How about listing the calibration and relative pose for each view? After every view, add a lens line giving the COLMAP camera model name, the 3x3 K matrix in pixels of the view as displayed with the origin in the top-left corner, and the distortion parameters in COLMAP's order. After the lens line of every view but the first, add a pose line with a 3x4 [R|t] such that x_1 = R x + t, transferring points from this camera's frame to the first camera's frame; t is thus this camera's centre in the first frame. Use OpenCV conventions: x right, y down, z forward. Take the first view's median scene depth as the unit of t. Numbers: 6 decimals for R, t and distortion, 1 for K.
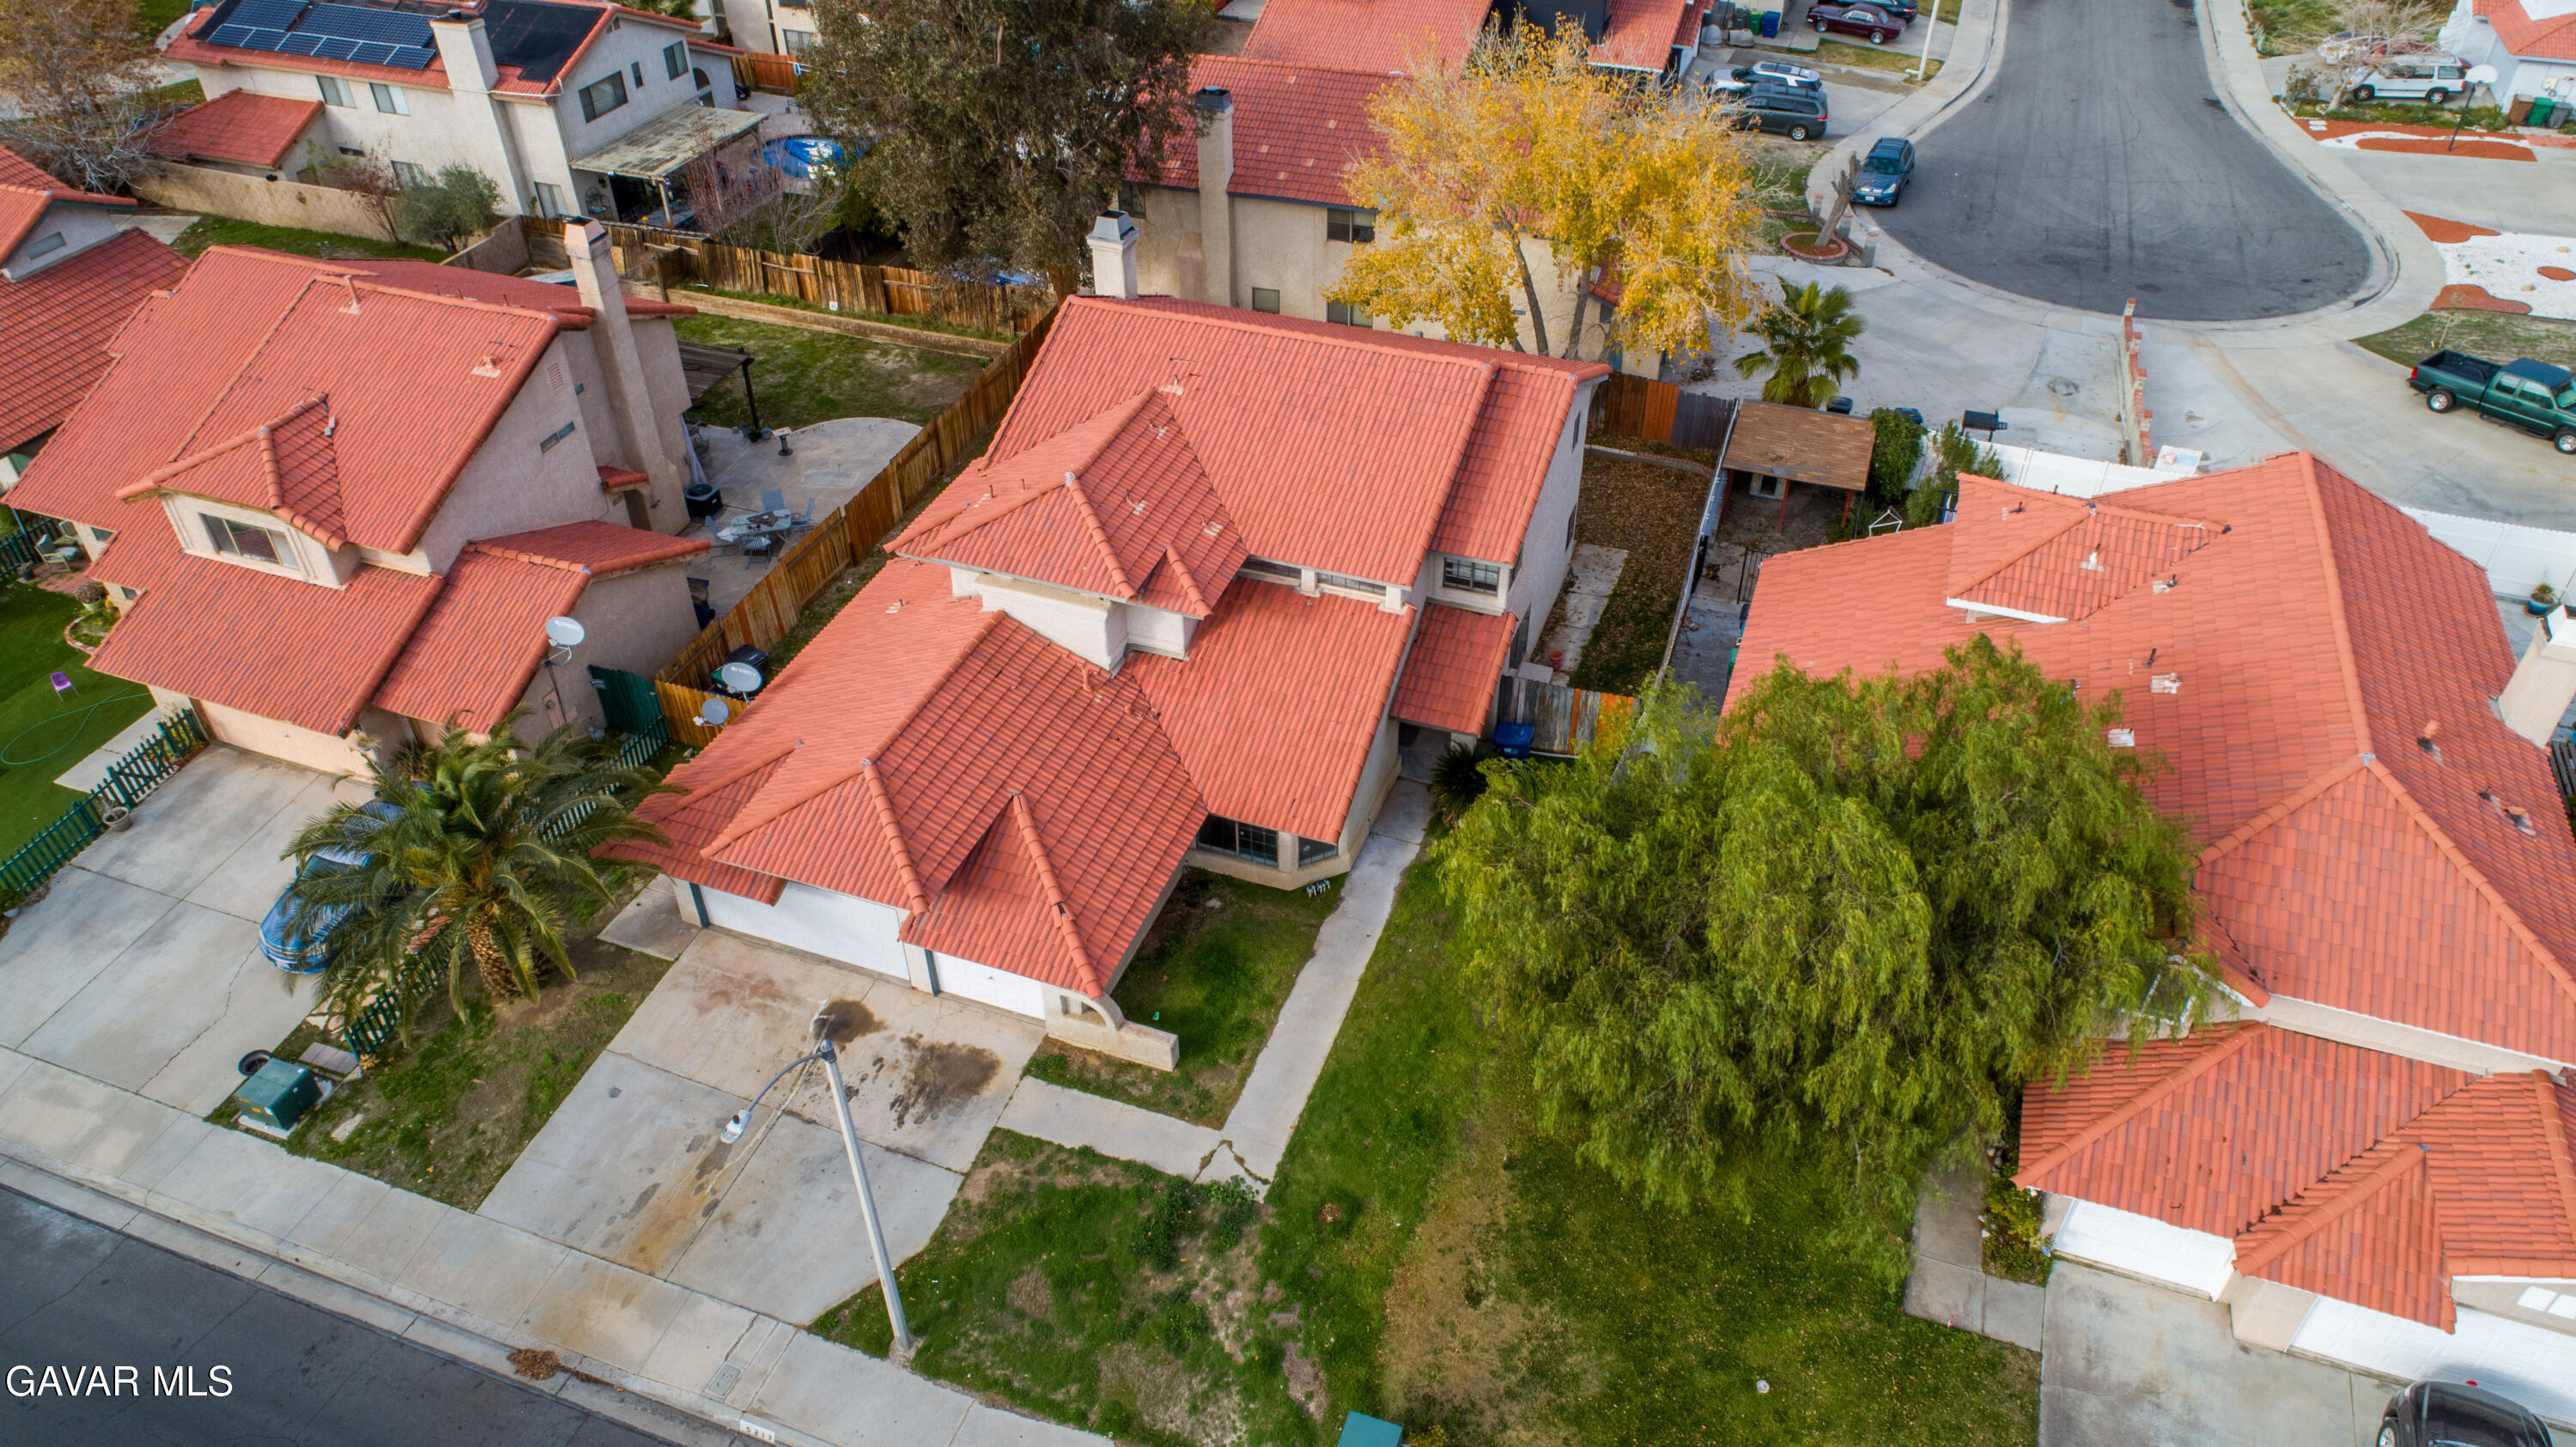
lens RADIAL K [[1725.0, 0, 1288.0], [0, 1725.0, 723.5], [0, 0, 1]] dist [-0.020797, -0.001323]
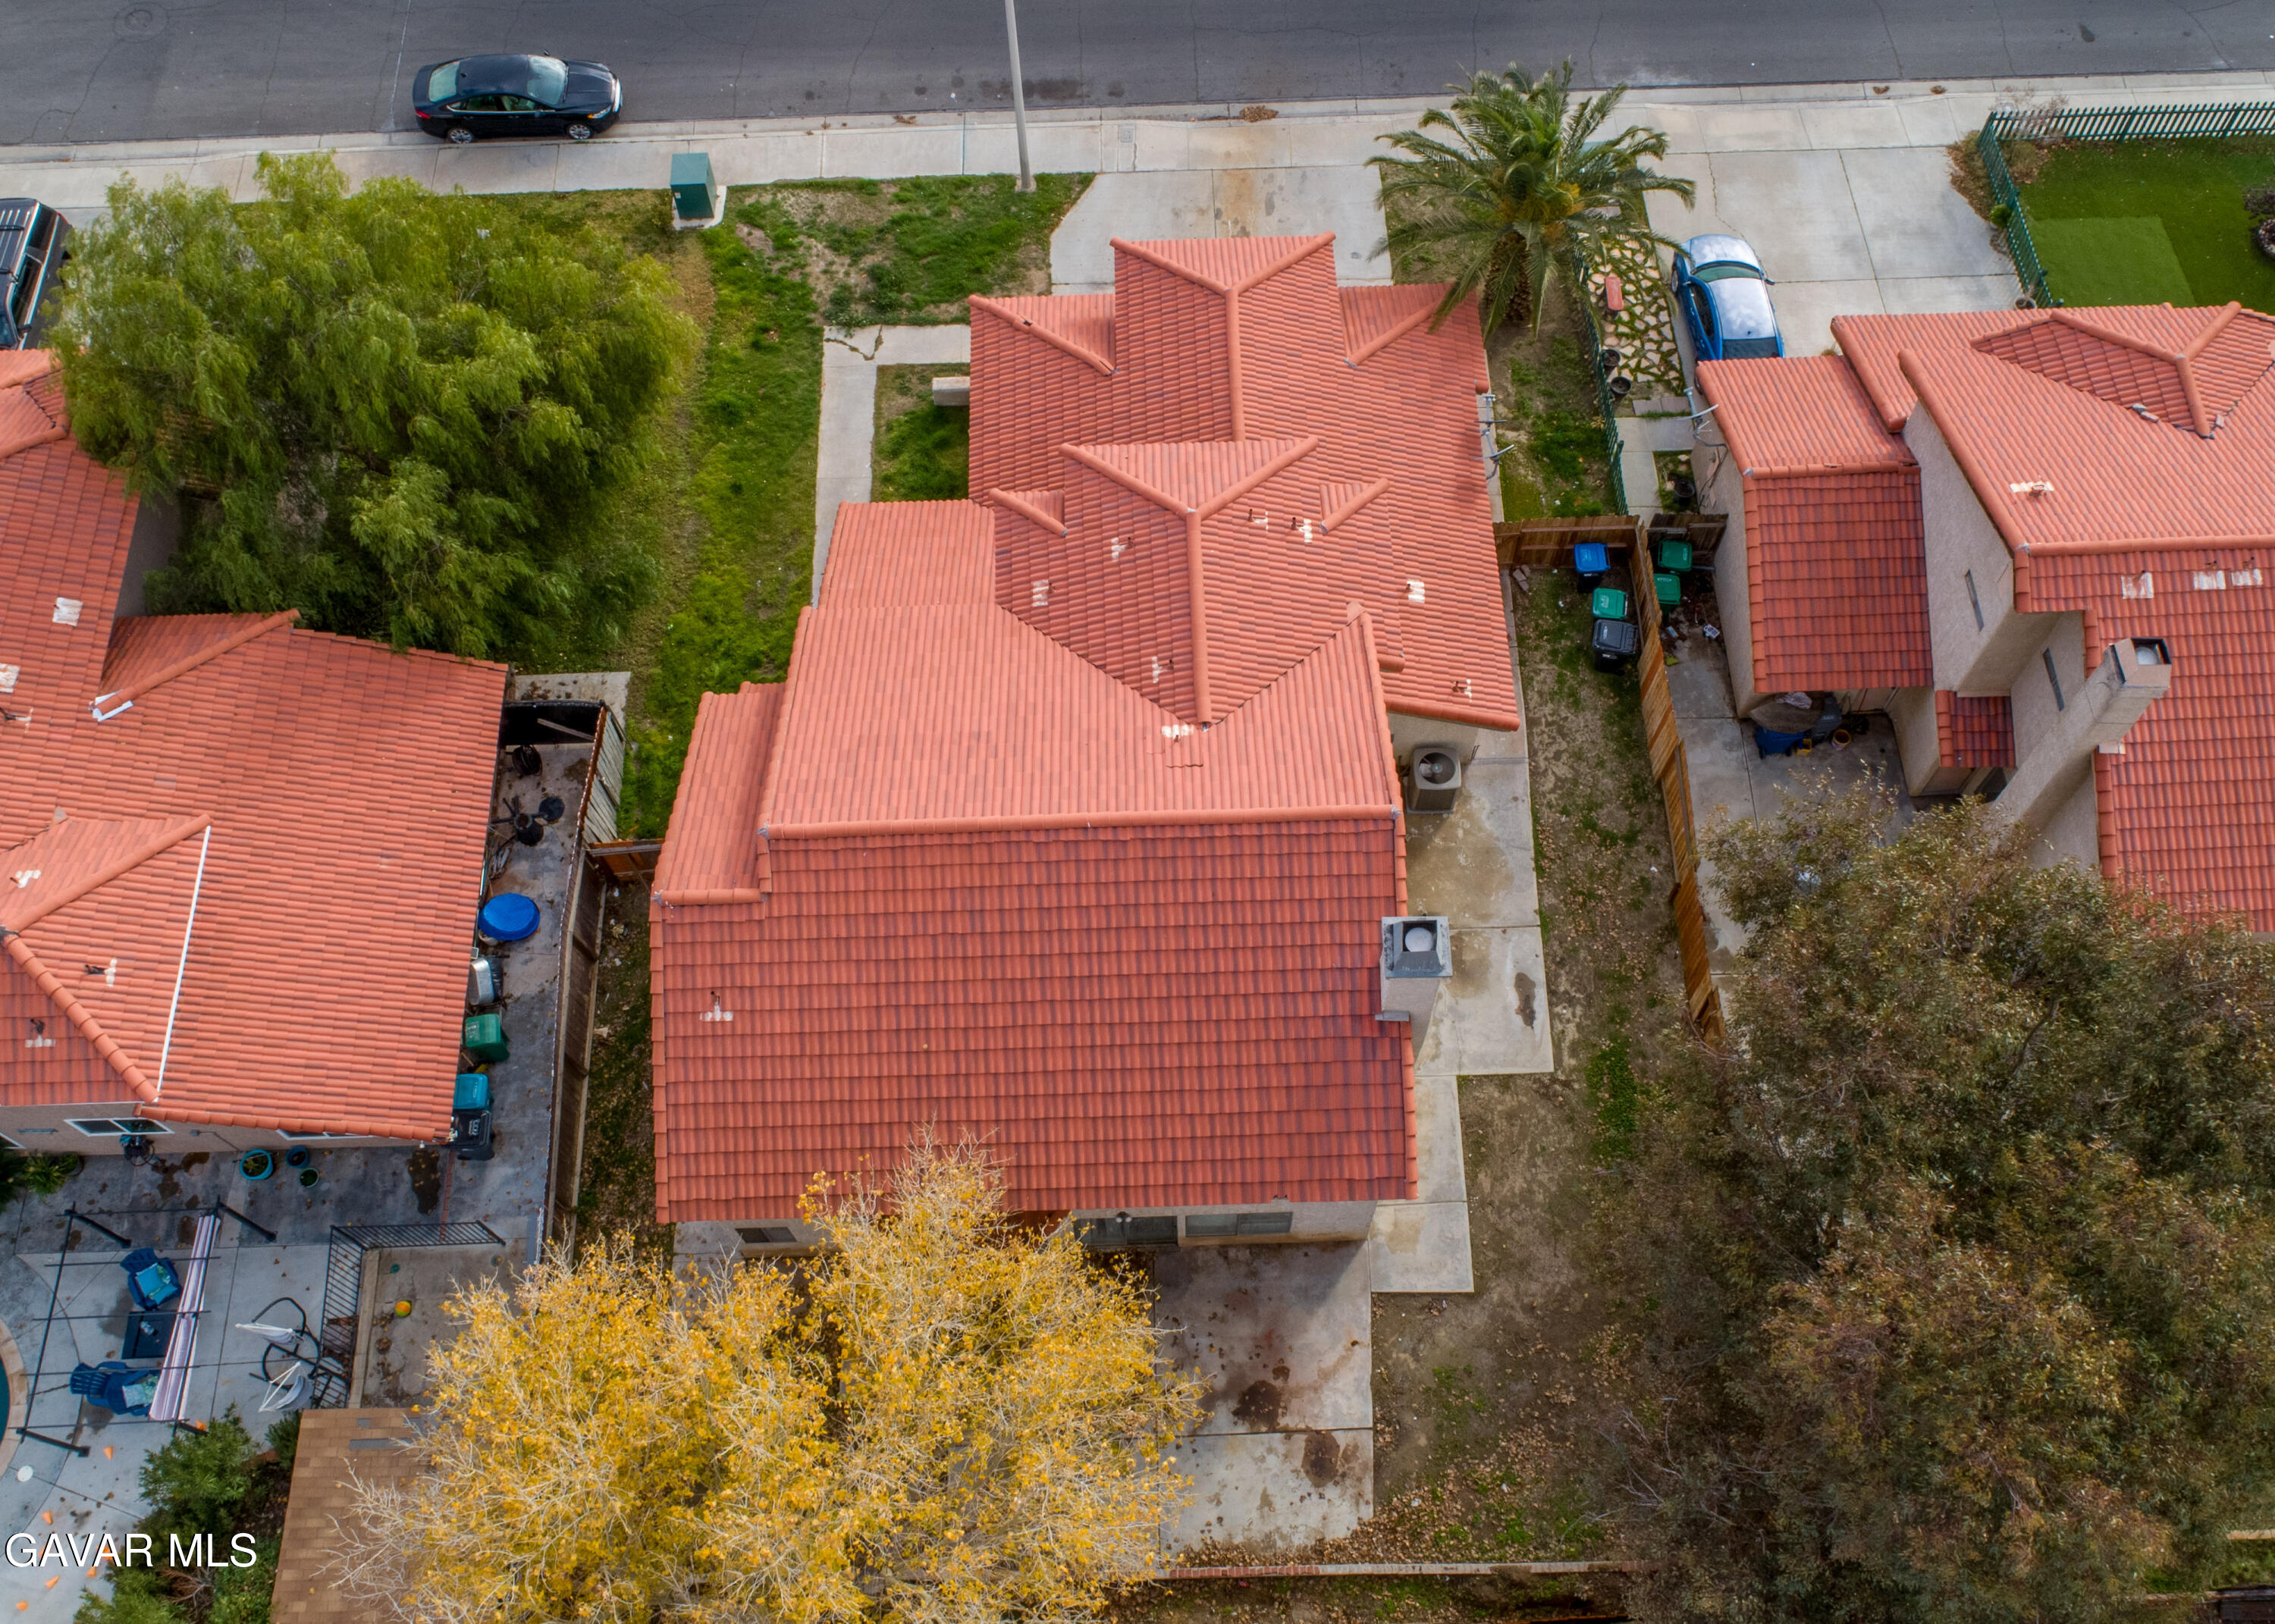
lens RADIAL K [[1990.4, 0, 1133.7], [0, 1990.4, 770.6], [0, 0, 1]] dist [-0.019096, 0.011474]
pose [[-0.928399, 0.342354, -0.144460, 0.098164], [-0.213051, -0.171911, 0.961798, -1.247855], [0.304441, 0.923710, 0.232541, 0.994240]]
